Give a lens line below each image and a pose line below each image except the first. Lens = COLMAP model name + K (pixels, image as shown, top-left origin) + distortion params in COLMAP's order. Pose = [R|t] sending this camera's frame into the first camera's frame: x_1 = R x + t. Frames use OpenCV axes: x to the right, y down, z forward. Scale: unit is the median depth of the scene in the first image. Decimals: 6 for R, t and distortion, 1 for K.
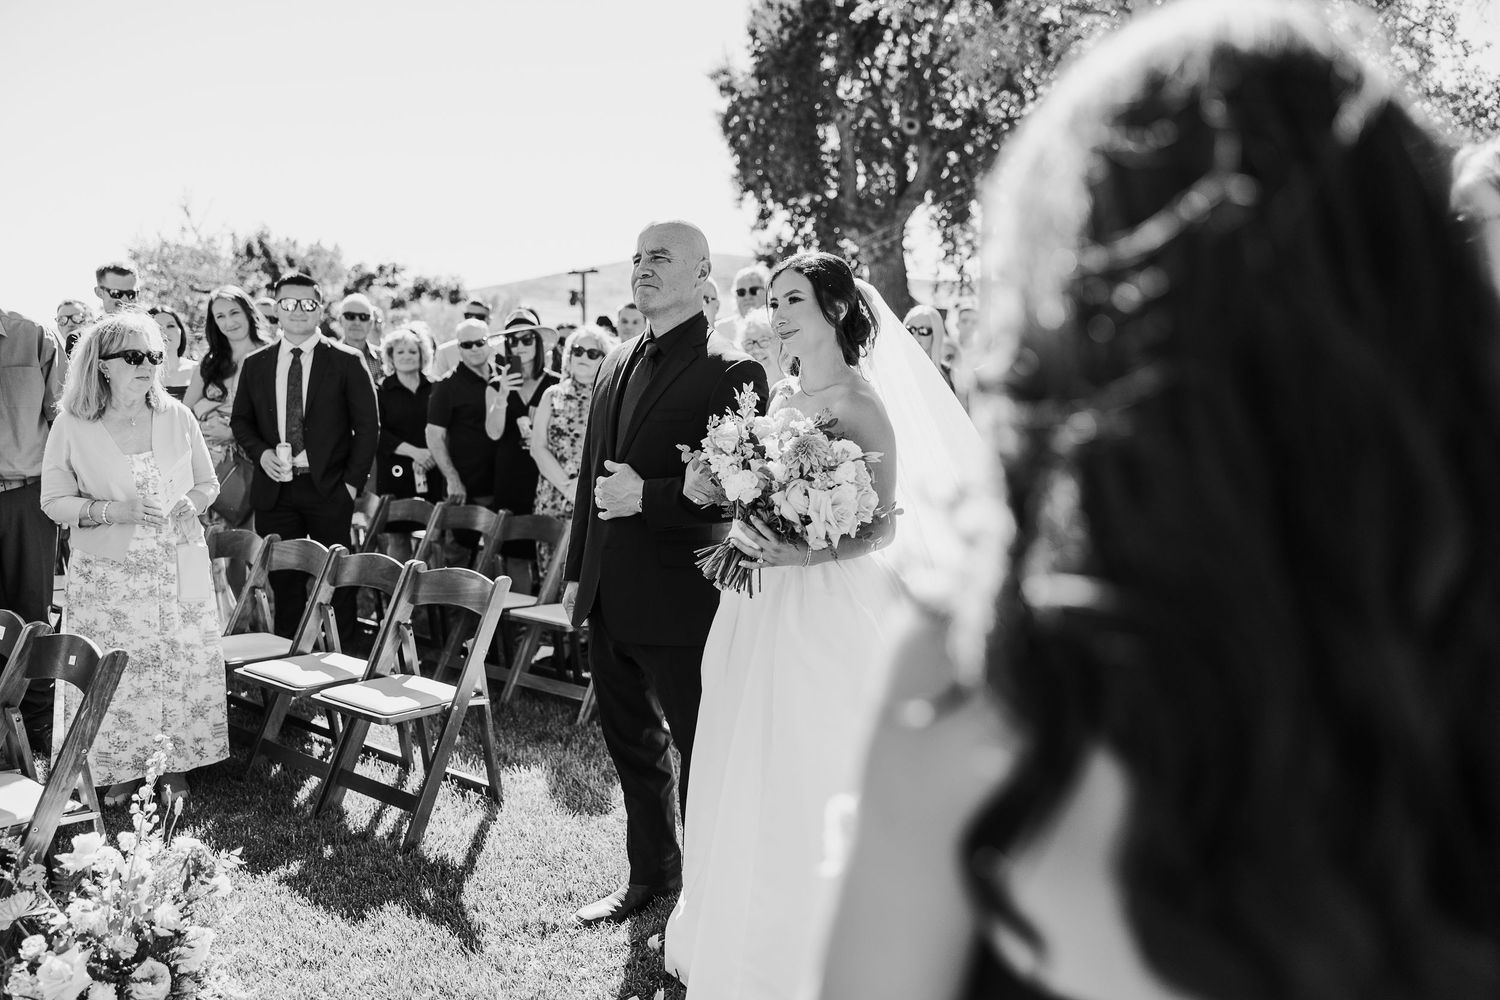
lens RADIAL K [[1206.2, 0, 769.3], [0, 1206.2, 500.0], [0, 0, 1]] dist [-0.003954, -0.006014]
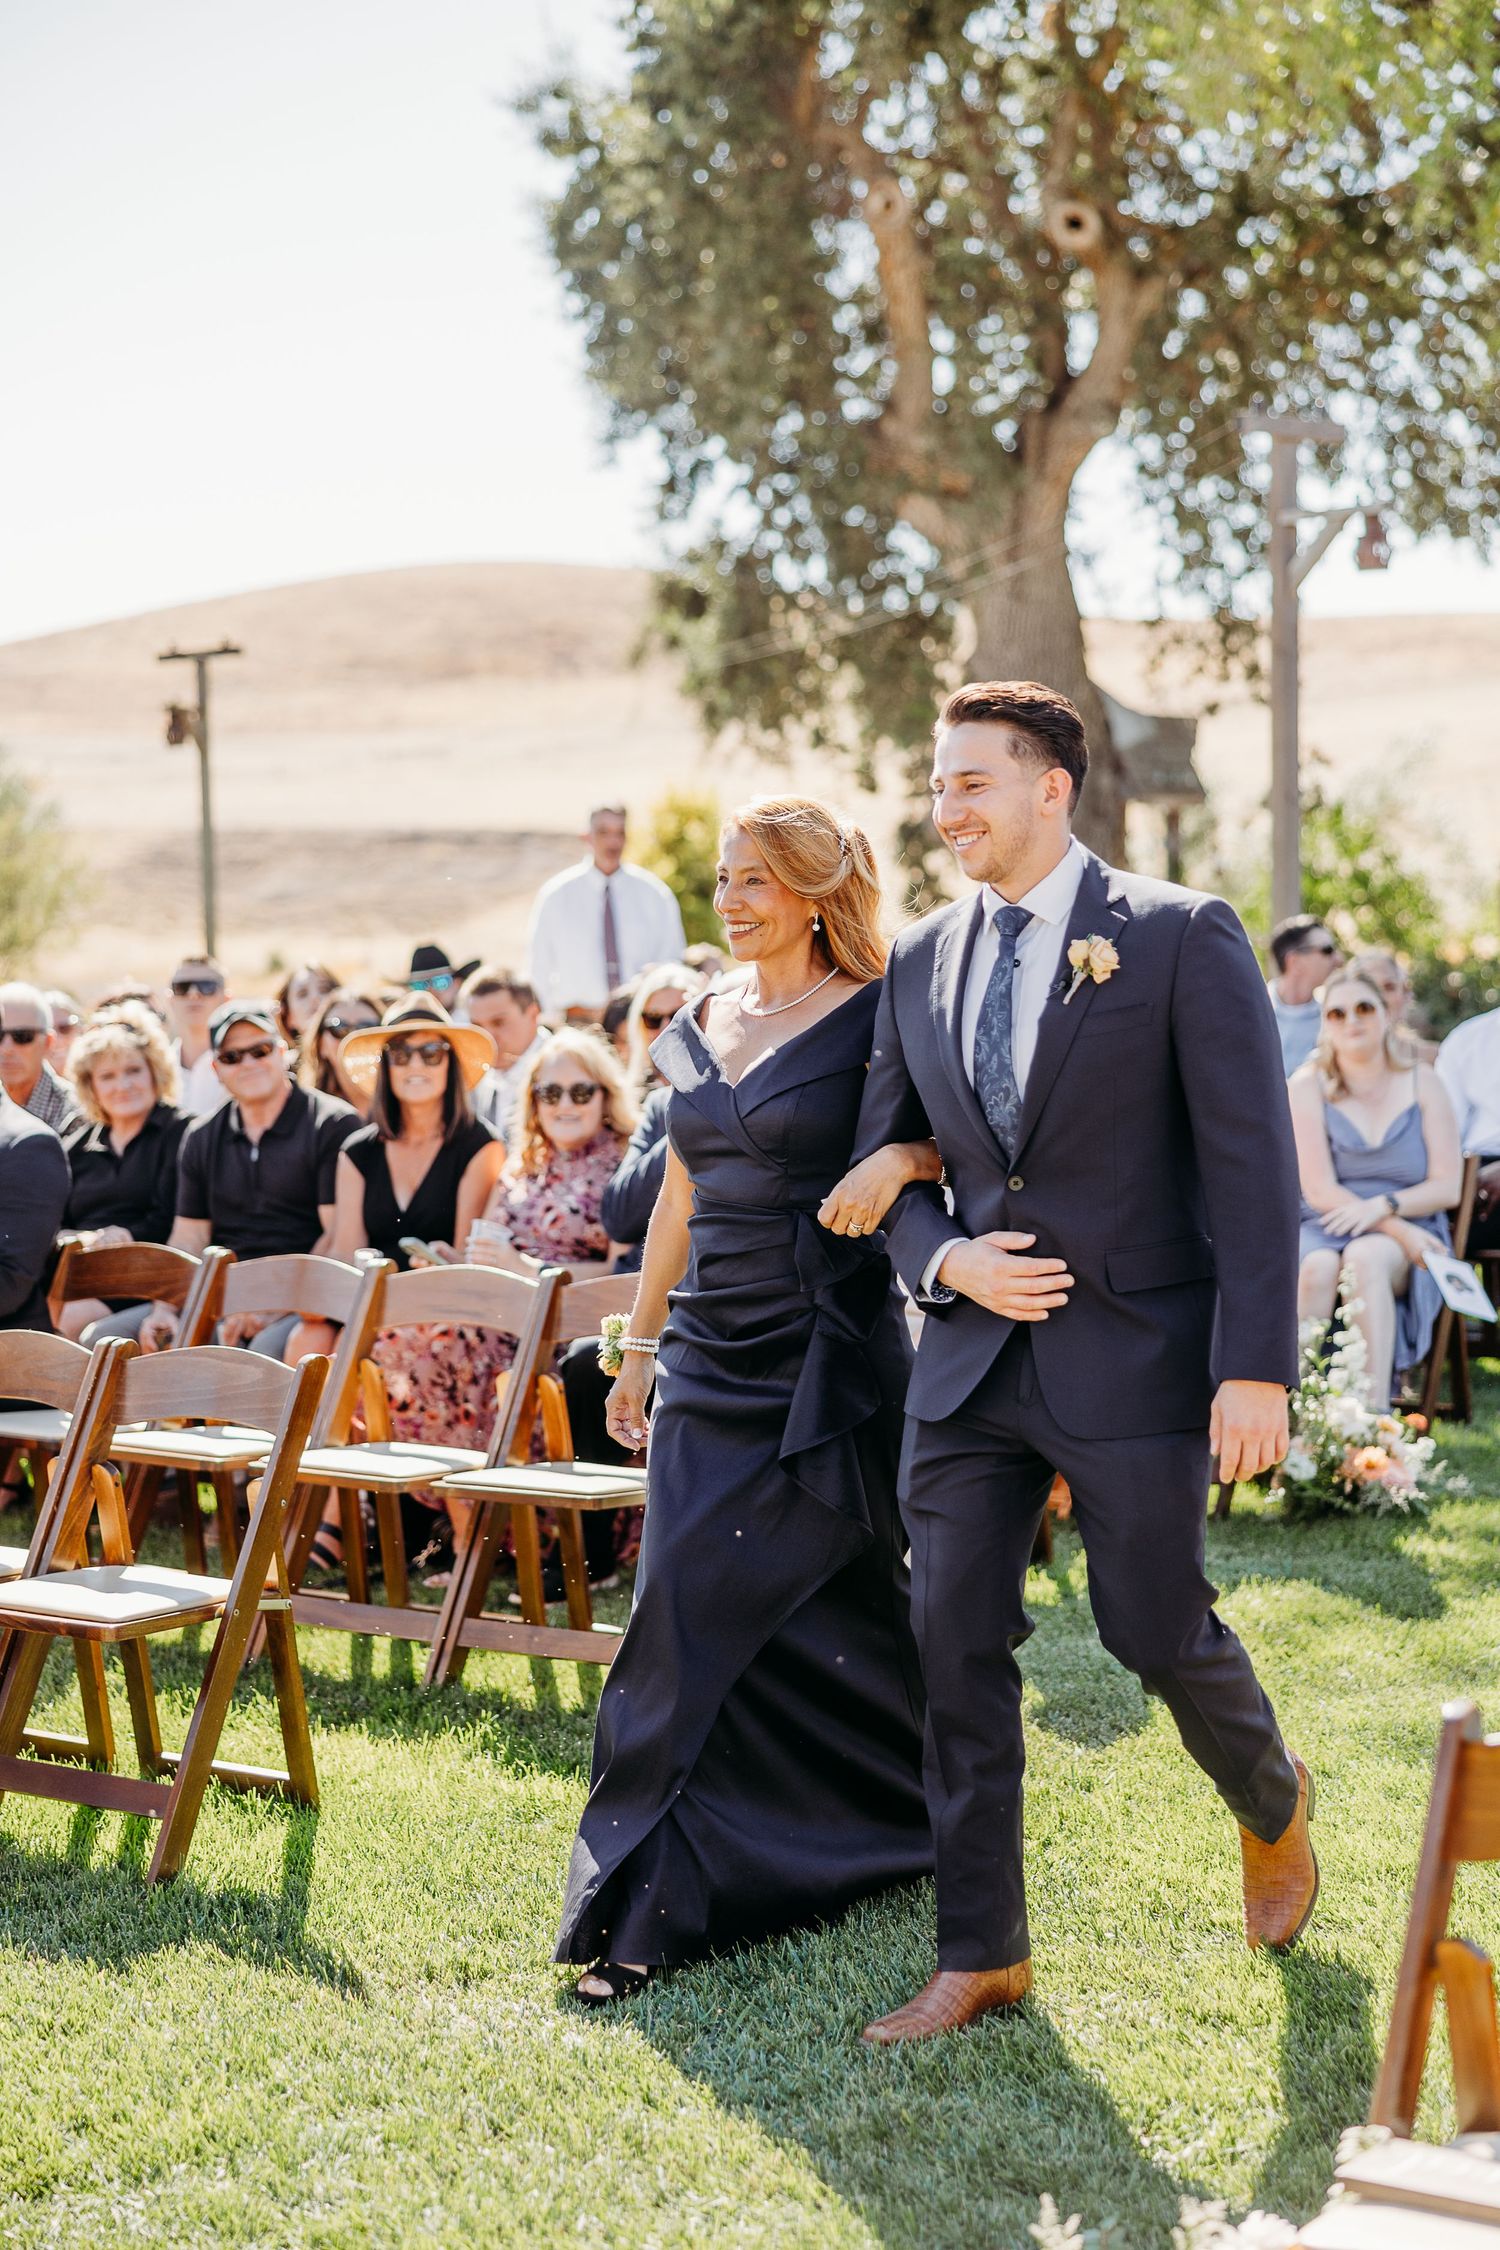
lens RADIAL K [[3492.4, 0, 750.0], [0, 3492.4, 1125.0], [0, 0, 1]] dist [-0.111313, 0.060852]
pose [[0.999439, -0.030101, 0.014678, -0.028425], [0.030689, 0.998661, -0.041640, 0.016376], [-0.013405, 0.042067, 0.999025, -0.242339]]
